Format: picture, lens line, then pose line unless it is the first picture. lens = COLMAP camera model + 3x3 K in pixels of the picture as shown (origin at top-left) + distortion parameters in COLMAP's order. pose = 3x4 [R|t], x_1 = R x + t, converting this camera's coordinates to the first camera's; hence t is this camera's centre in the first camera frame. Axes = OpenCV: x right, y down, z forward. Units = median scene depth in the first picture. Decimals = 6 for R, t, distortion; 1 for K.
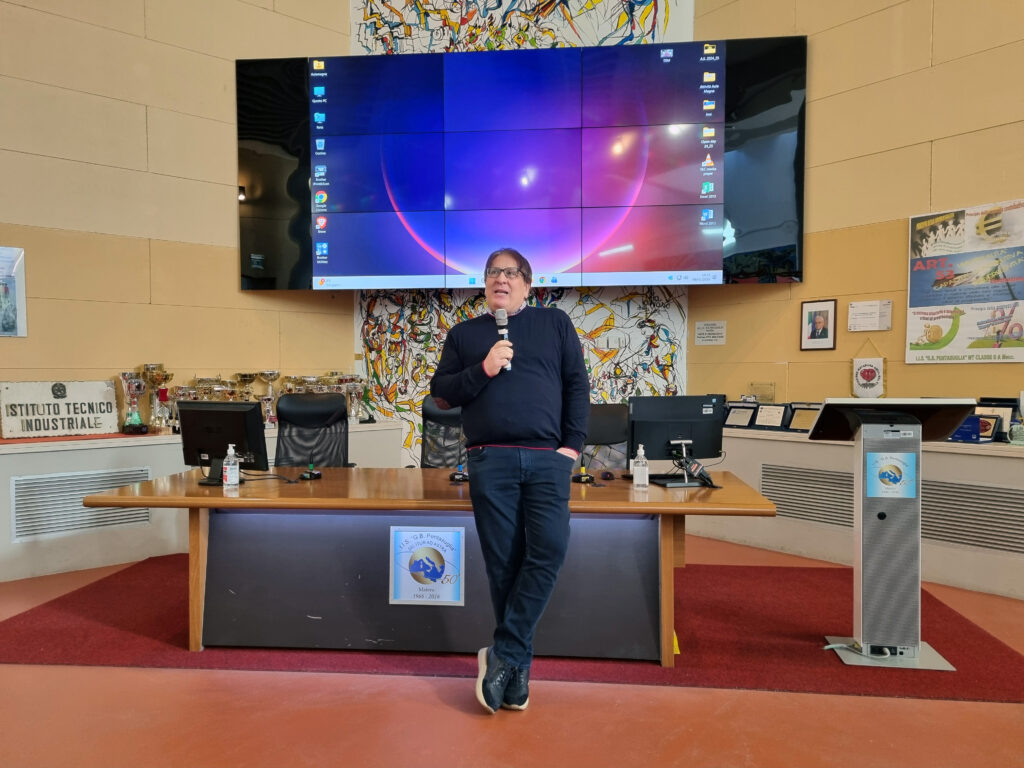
lens RADIAL K [[765.0, 0, 511.1], [0, 765.0, 394.6], [0, 0, 1]] dist [0.049431, -0.027319]
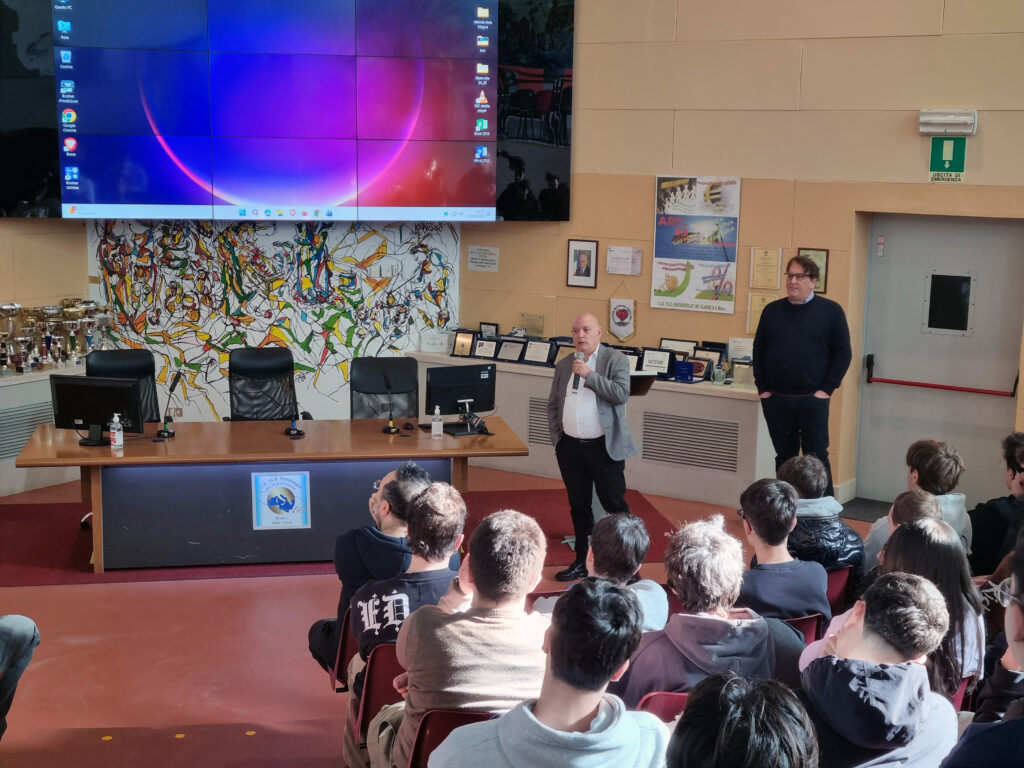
lens RADIAL K [[1525.1, 0, 519.3], [0, 1525.1, 426.3], [0, 0, 1]] dist [0.099549, 0.000000]
pose [[0.959596, -0.035852, 0.279087, -0.258421], [-0.010091, 0.986827, 0.161464, -0.194669], [-0.281199, -0.157756, 0.946594, -0.928761]]
